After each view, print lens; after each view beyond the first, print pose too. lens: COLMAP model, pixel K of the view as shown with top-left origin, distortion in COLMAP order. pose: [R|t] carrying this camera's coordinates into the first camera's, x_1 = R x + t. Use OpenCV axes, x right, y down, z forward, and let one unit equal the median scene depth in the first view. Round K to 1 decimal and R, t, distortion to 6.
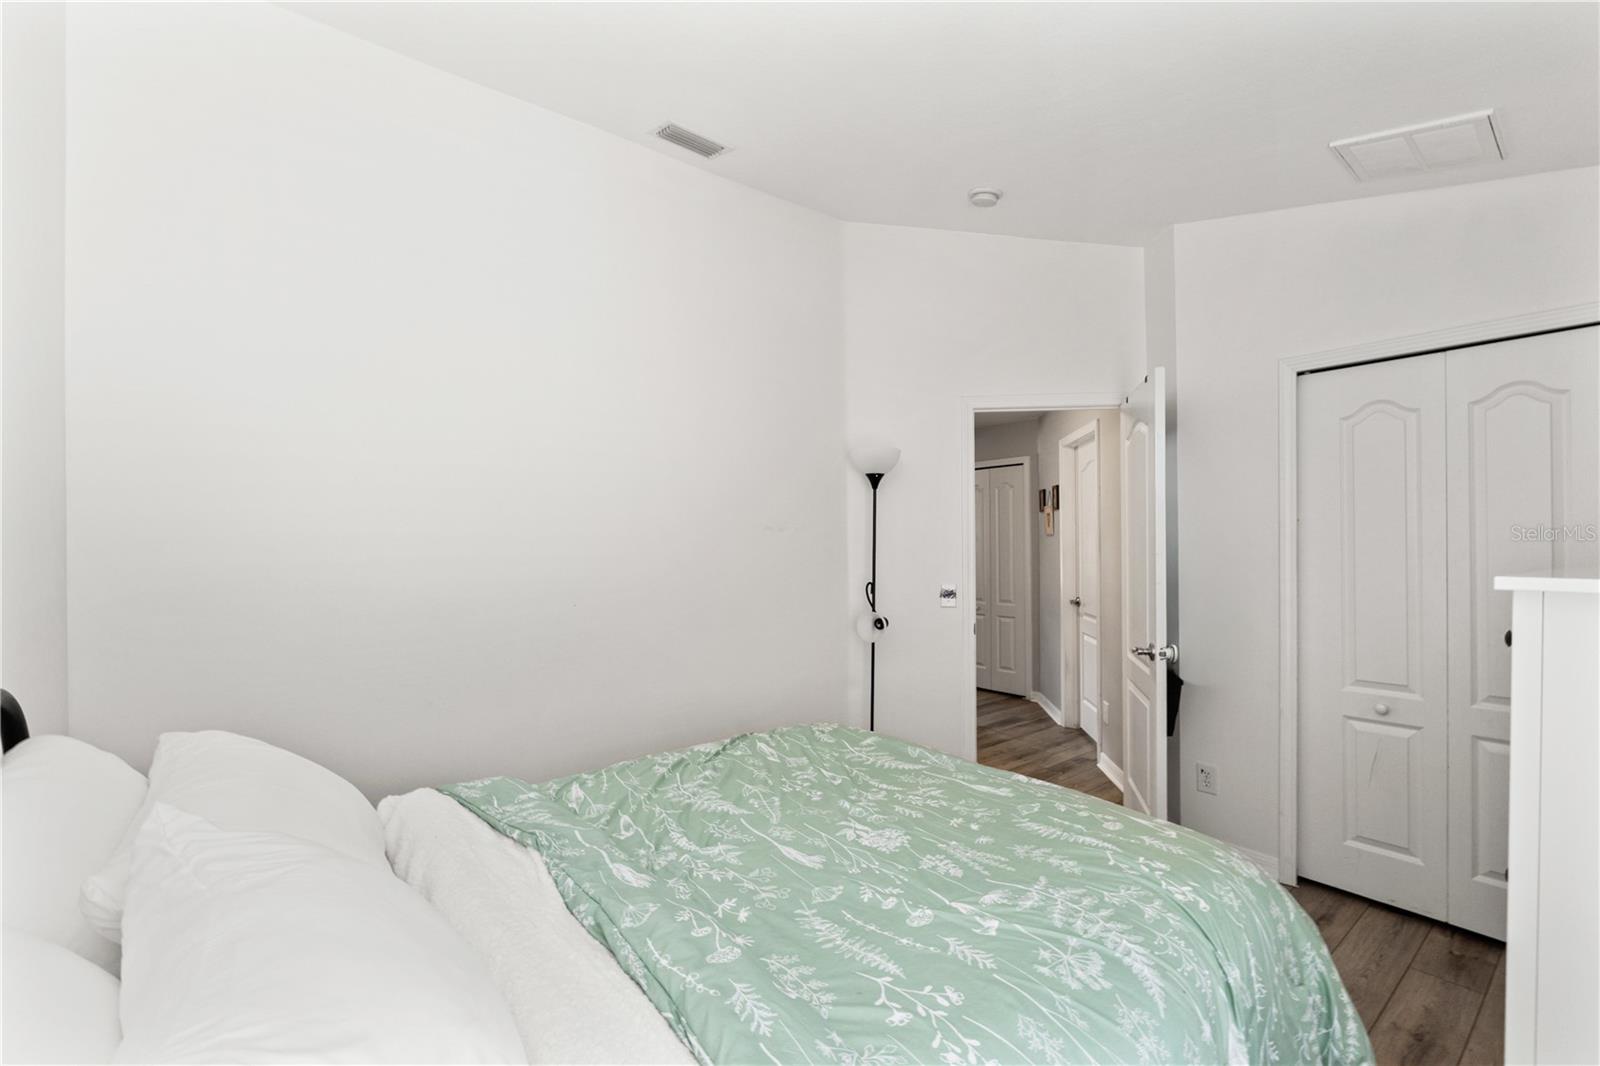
lens RADIAL K [[675.4, 0, 797.7], [0, 675.4, 534.3], [0, 0, 1]] dist [-0.009283, -0.000099]
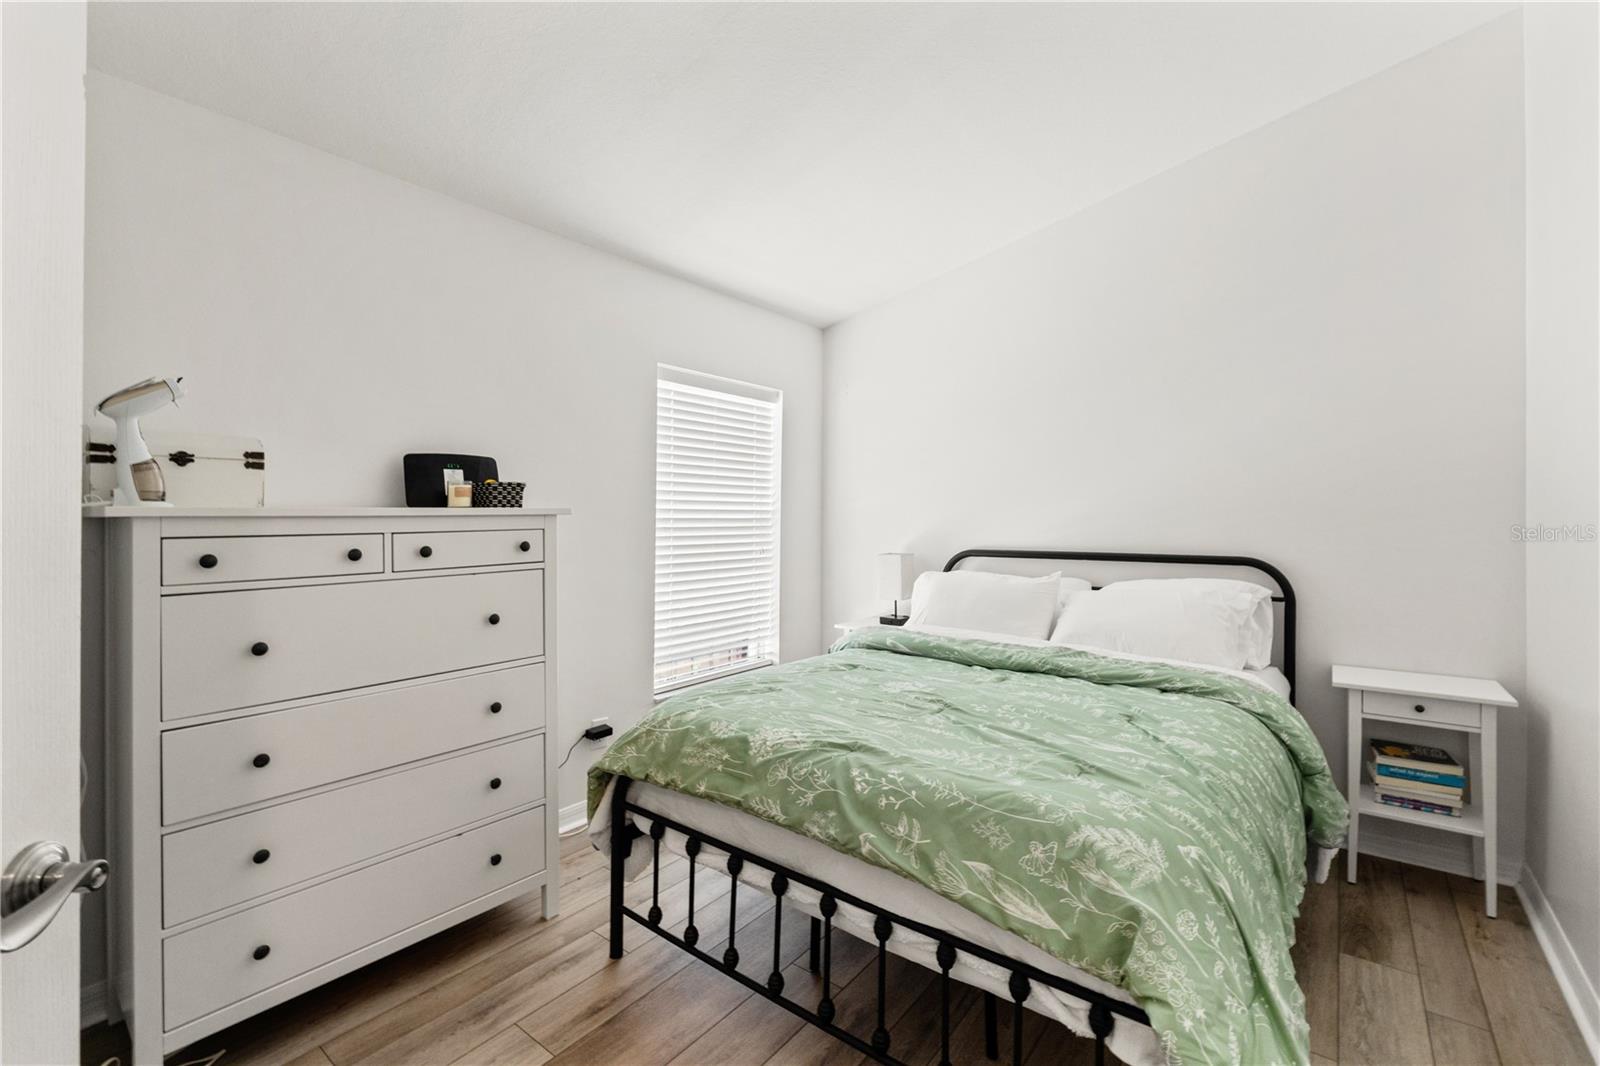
lens RADIAL K [[675.4, 0, 797.7], [0, 675.4, 534.3], [0, 0, 1]] dist [-0.009283, -0.000099]
pose [[-0.962865, 0.013161, -0.269661, 0.599436], [0.009926, 0.999862, 0.013359, 0.077265], [0.269799, 0.010186, -0.962863, 1.951540]]
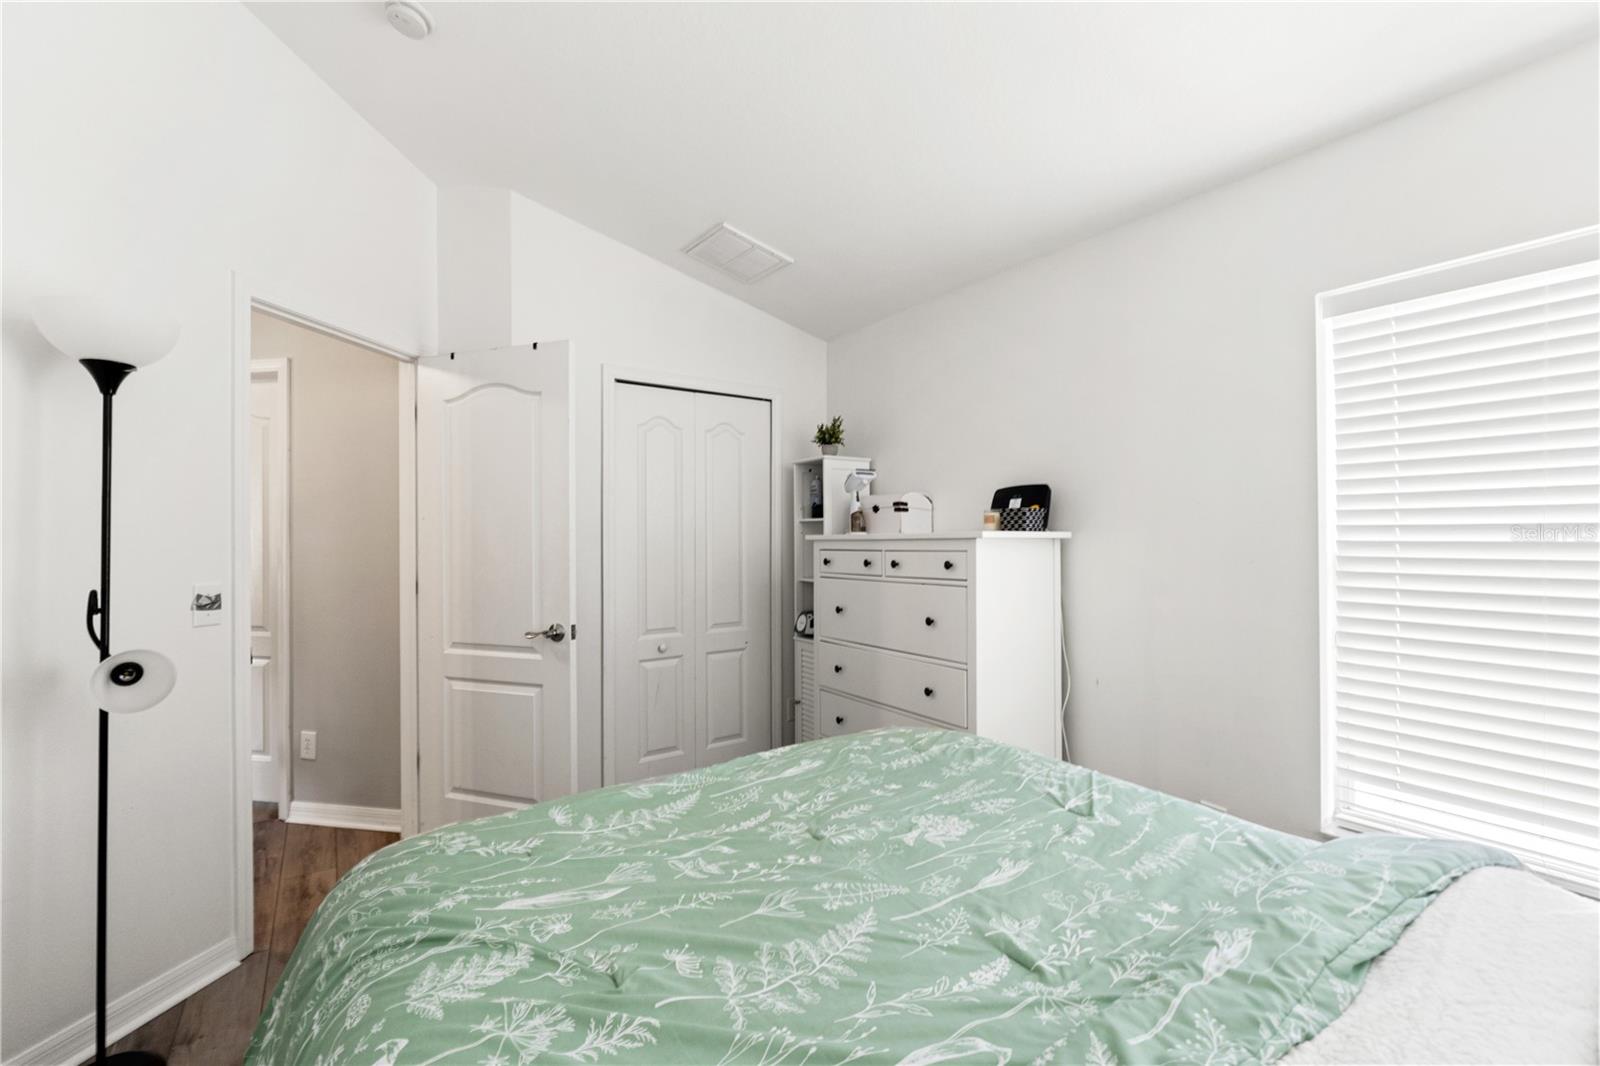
lens RADIAL K [[675.4, 0, 797.7], [0, 675.4, 534.3], [0, 0, 1]] dist [-0.009283, -0.000099]
pose [[0.046200, 0.008013, 0.998900, -0.643724], [-0.009275, 0.999928, -0.007593, 0.059424], [-0.998889, -0.008914, 0.046271, 0.948495]]
